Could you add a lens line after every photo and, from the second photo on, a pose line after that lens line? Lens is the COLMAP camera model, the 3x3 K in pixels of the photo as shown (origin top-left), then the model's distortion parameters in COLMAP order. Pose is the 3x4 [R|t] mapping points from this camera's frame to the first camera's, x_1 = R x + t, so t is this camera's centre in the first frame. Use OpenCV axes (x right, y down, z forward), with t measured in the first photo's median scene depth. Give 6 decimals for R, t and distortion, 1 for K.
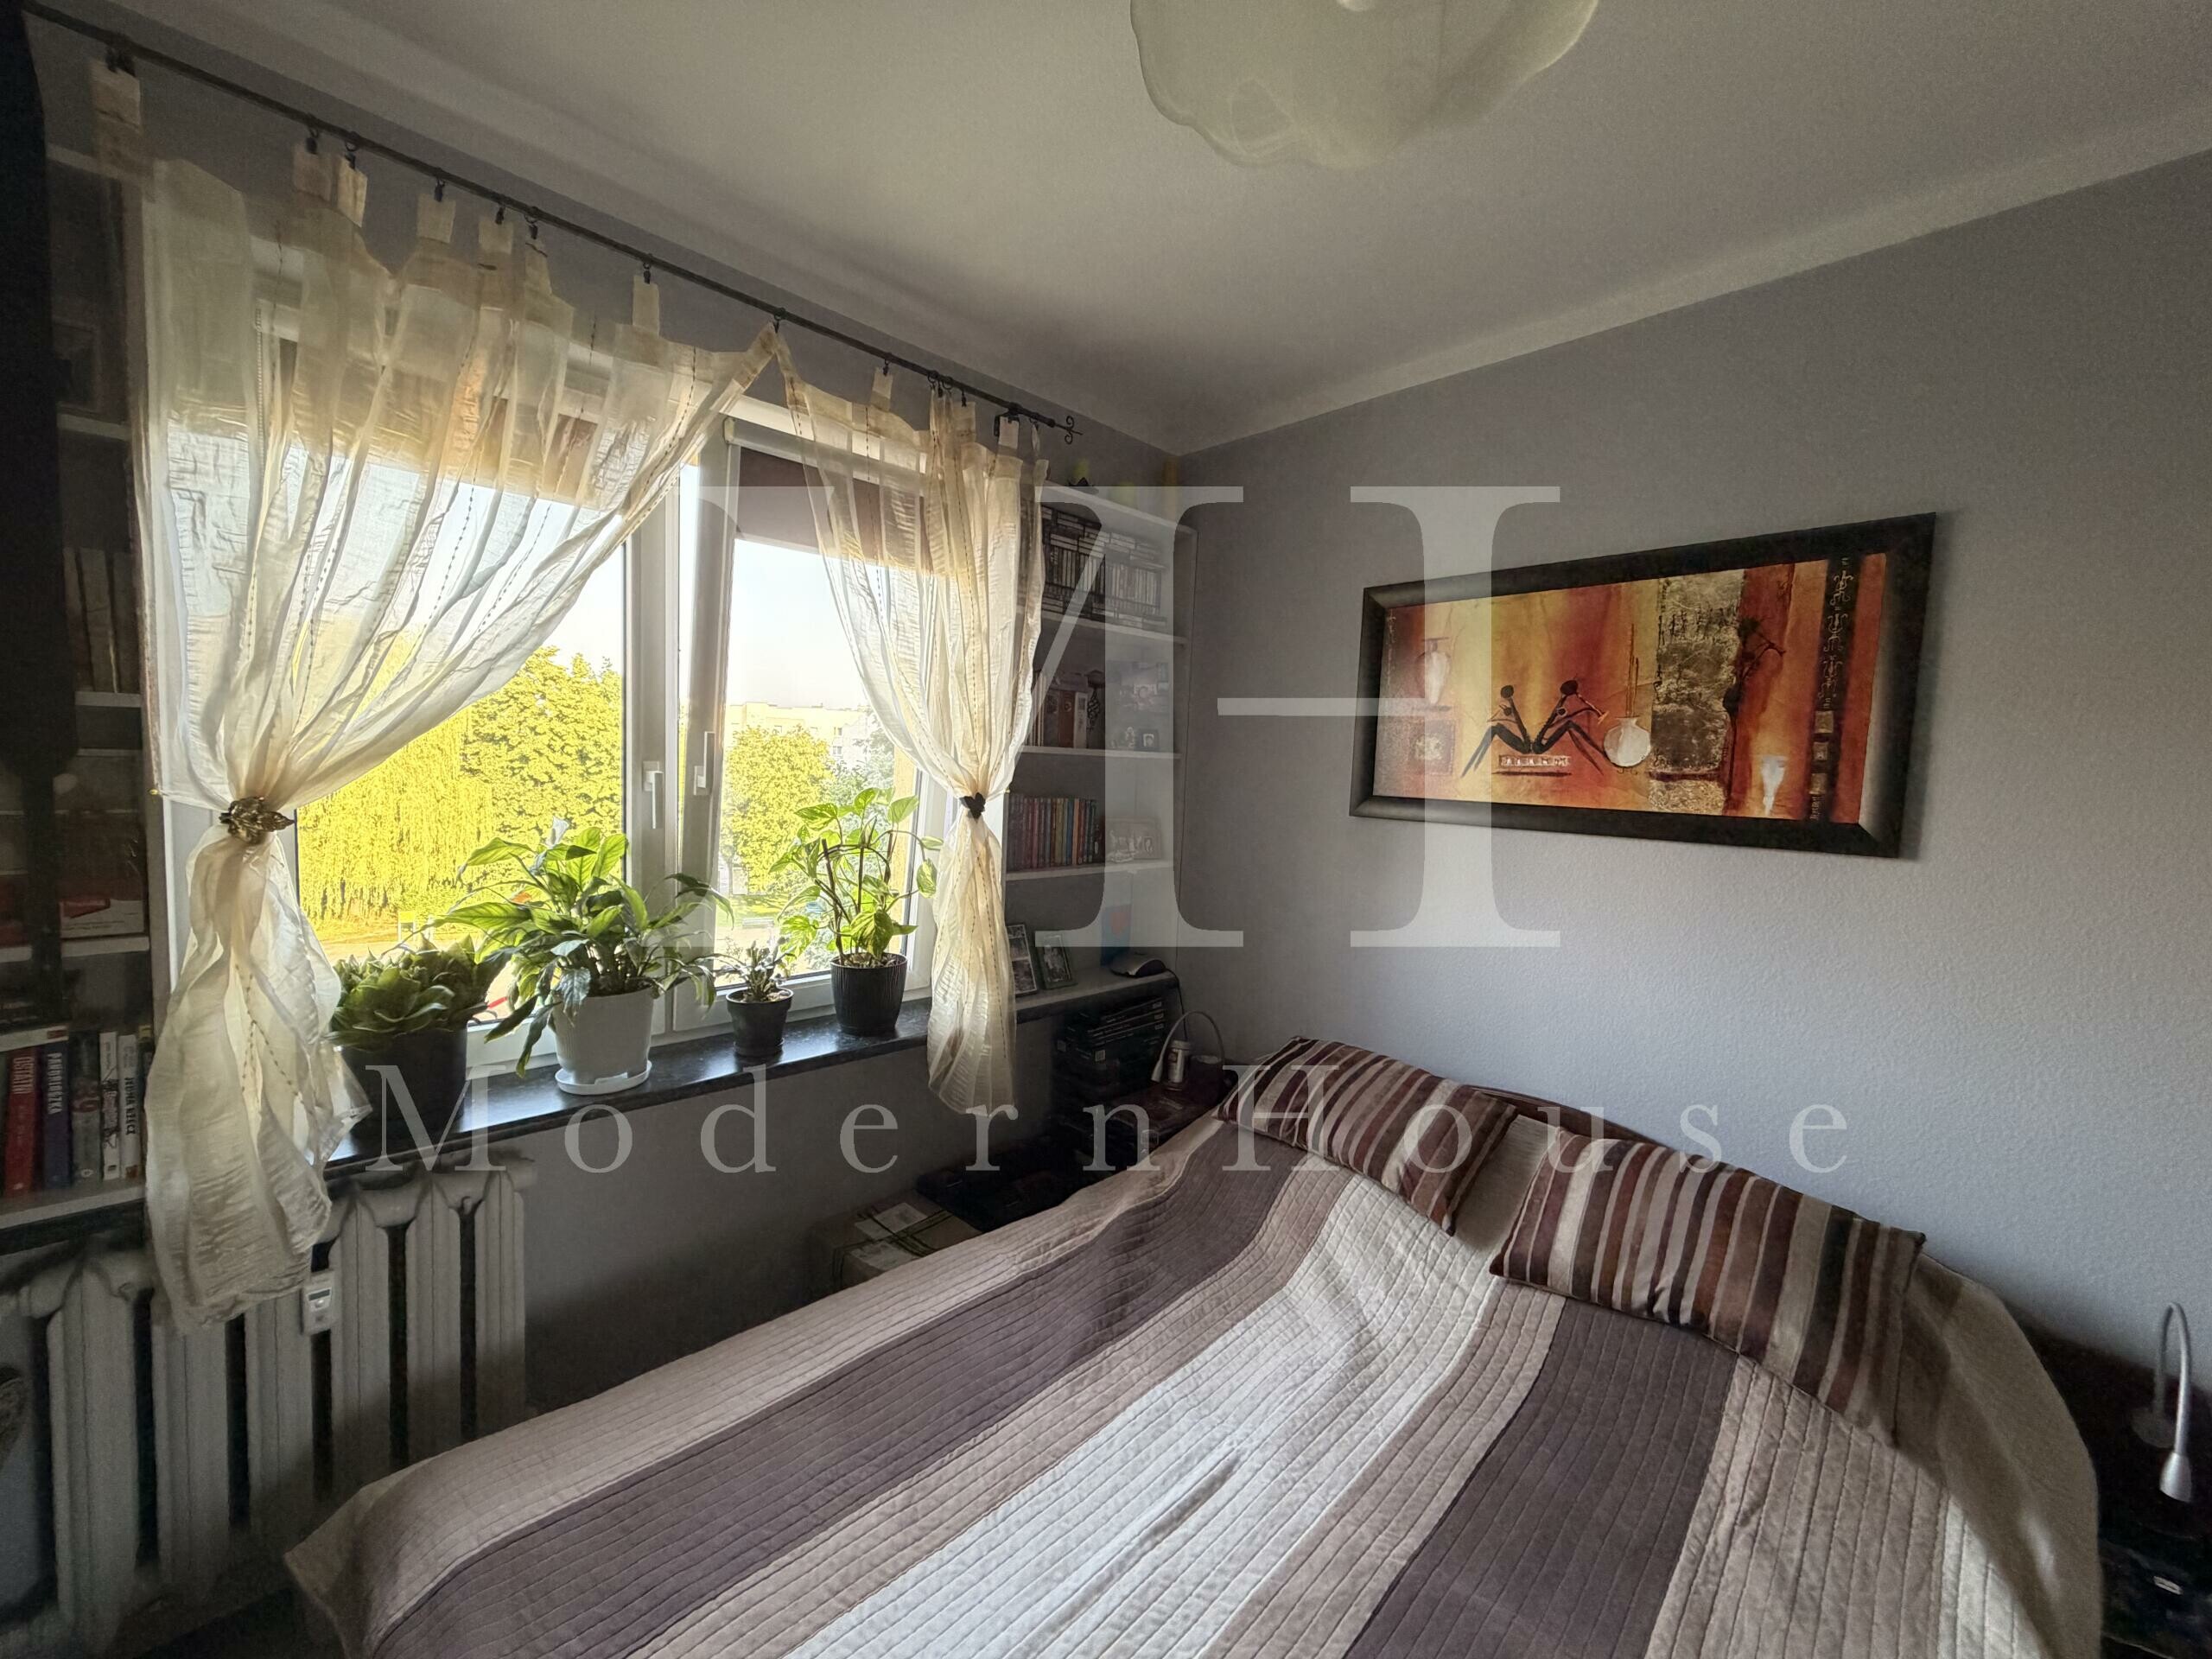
lens RADIAL K [[878.2, 0, 1105.7], [0, 878.2, 828.9], [0, 0, 1]] dist [0.002021, 0.000010]
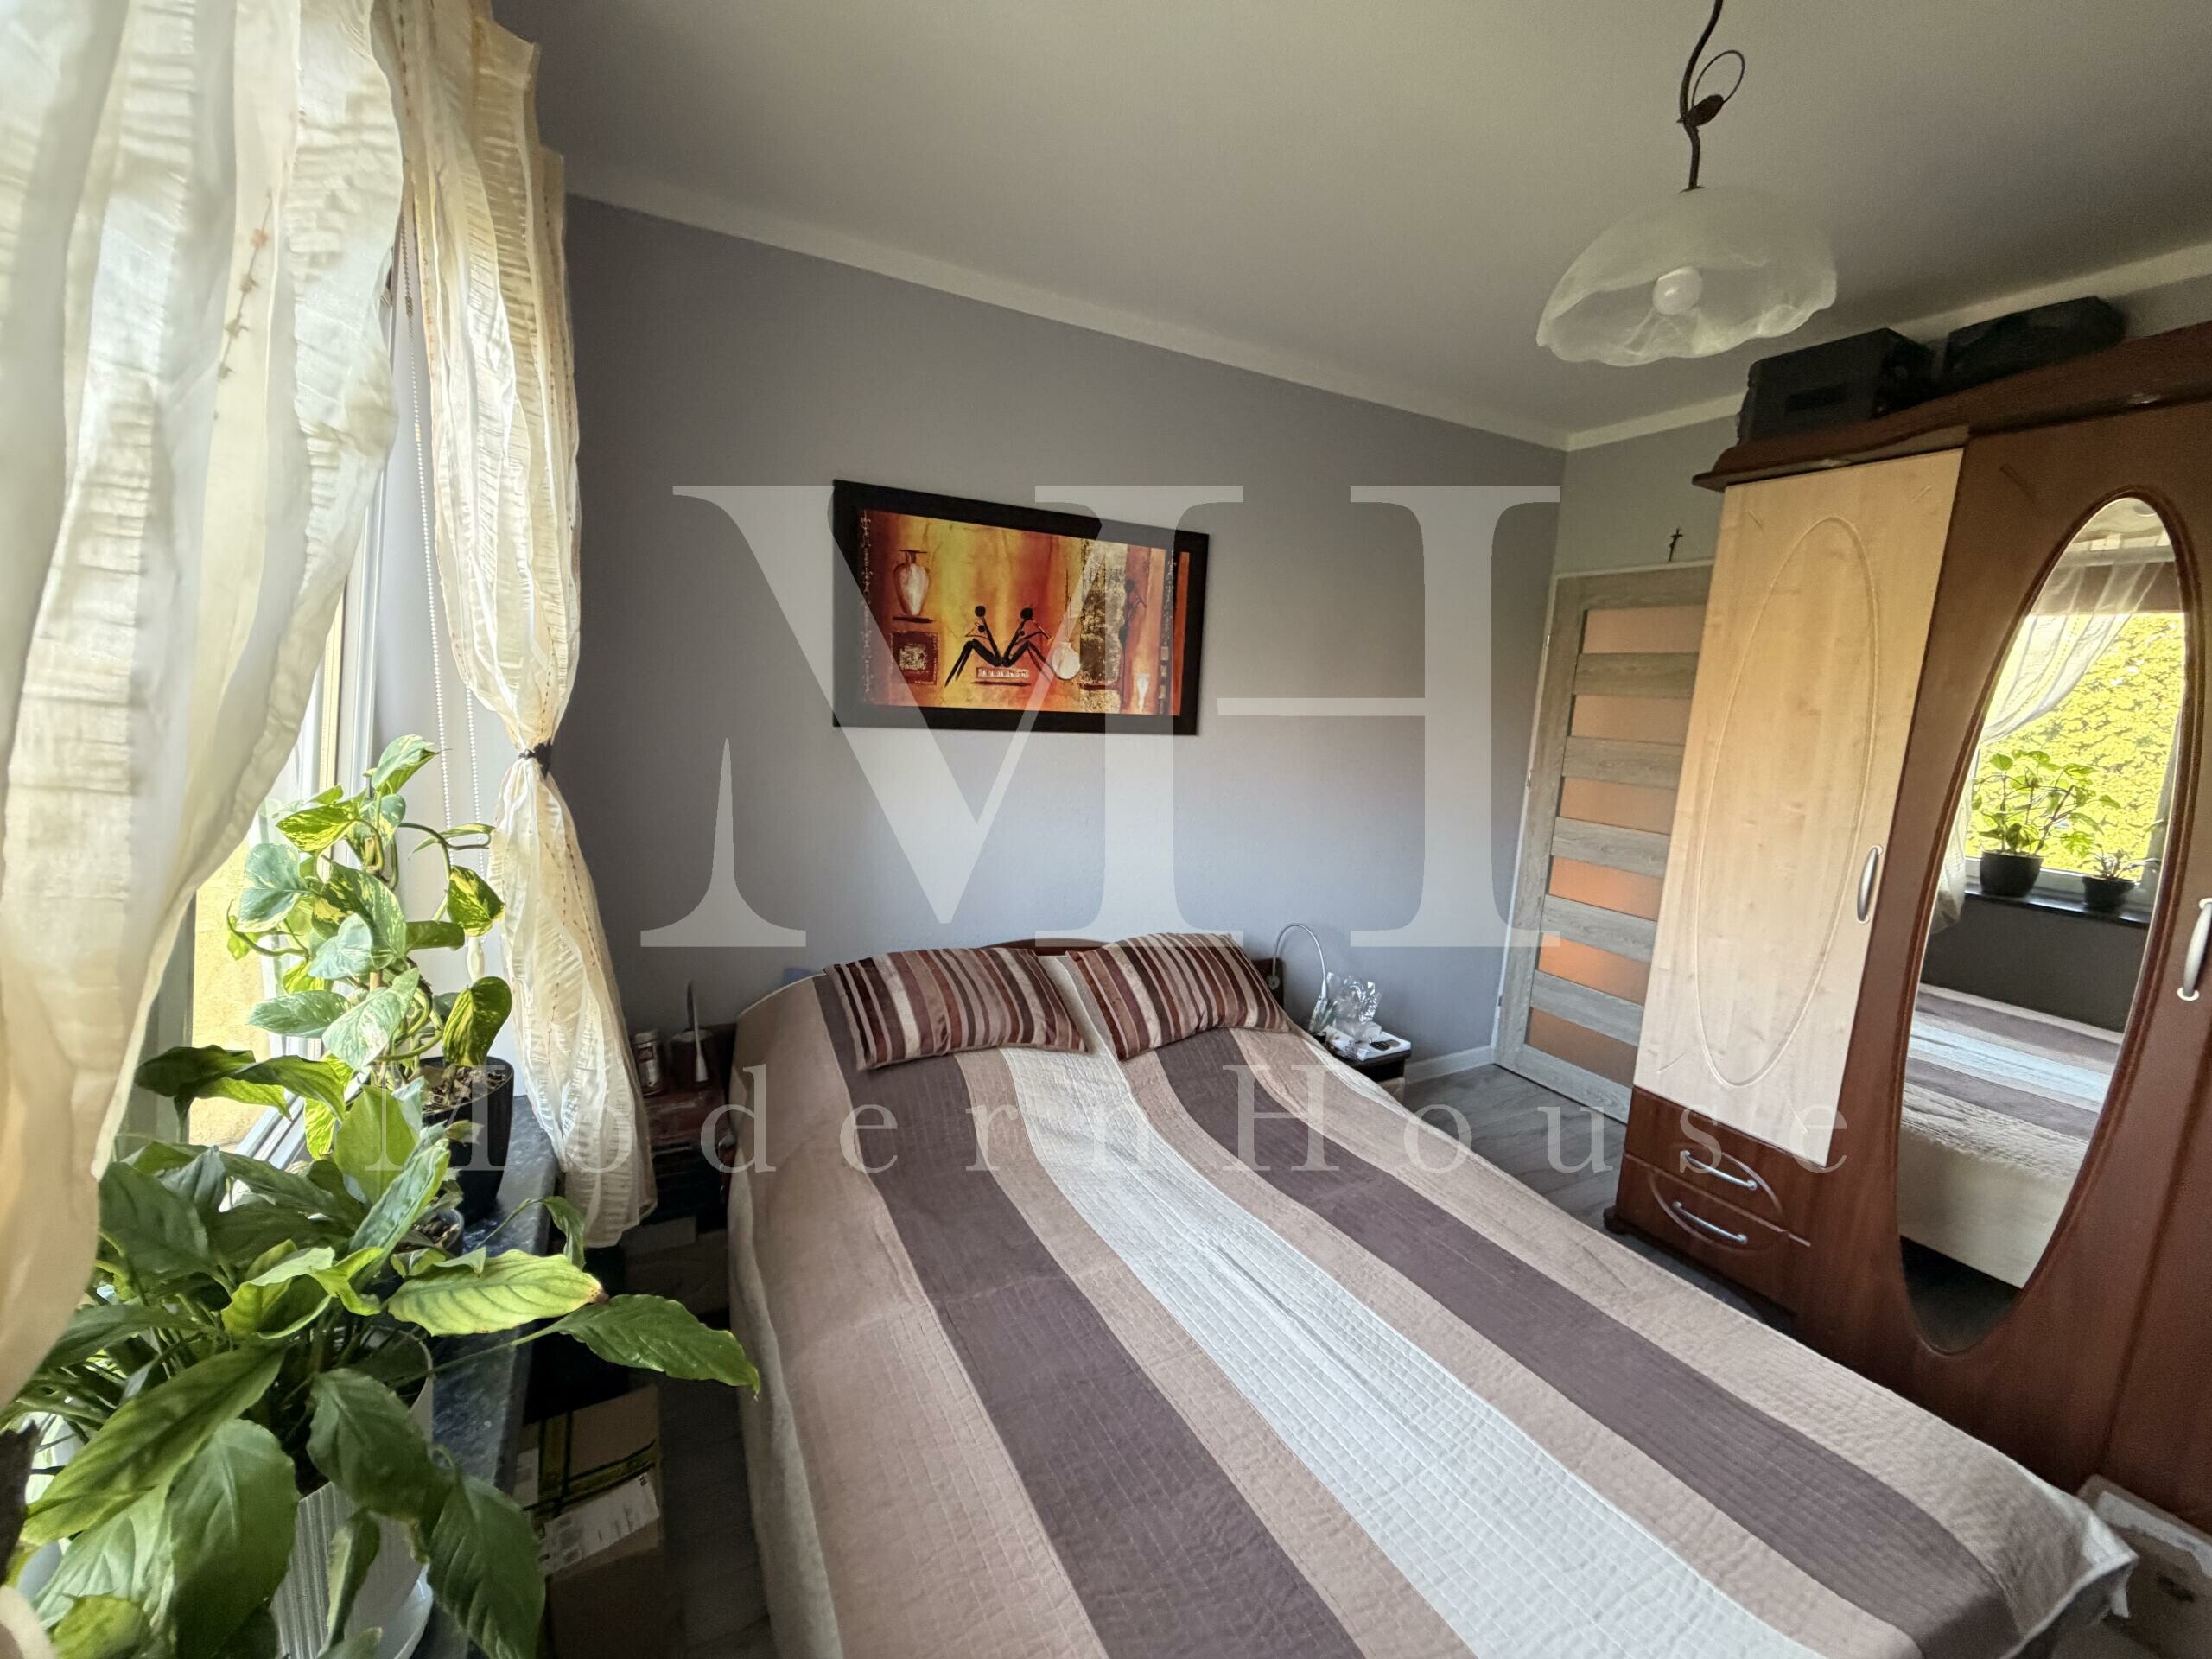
lens RADIAL K [[878.2, 0, 1105.8], [0, 878.2, 830.8], [0, 0, 1]] dist [0.002021, 0.000010]
pose [[0.287559, -0.184196, 0.939884, -0.703680], [0.026912, 0.982499, 0.184314, -0.090588], [-0.957385, -0.027707, 0.287484, 0.562921]]
